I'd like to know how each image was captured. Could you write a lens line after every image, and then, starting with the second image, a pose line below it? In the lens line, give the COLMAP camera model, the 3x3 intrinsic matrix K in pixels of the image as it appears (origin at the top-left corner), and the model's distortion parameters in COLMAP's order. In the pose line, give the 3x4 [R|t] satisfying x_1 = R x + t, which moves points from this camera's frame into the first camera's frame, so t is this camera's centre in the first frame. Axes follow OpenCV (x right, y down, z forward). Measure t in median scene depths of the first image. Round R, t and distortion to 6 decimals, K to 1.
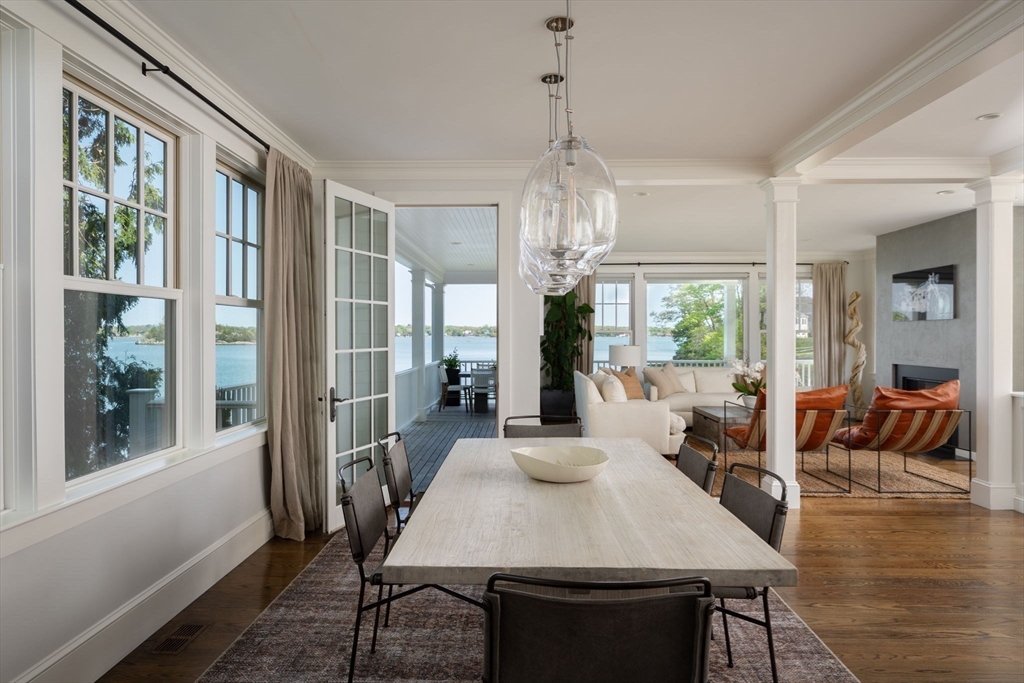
lens RADIAL K [[725.9, 0, 514.3], [0, 725.9, 342.6], [0, 0, 1]] dist [0.032308, -0.000702]
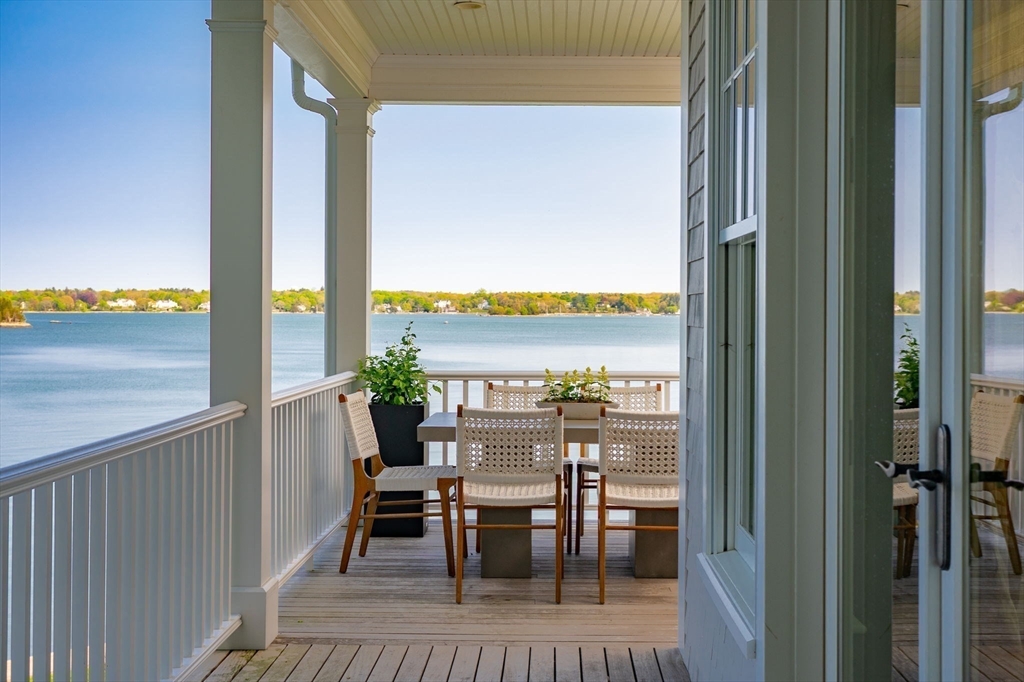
lens RADIAL K [[1341.3, 0, 512.0], [0, 1341.3, 336.0], [0, 0, 1]] dist [0.052250, 0.000000]
pose [[0.999911, 0.004749, -0.012488, -0.036160], [-0.004673, 0.999970, 0.006146, 0.007367], [0.012516, -0.006087, 0.999903, 0.501392]]
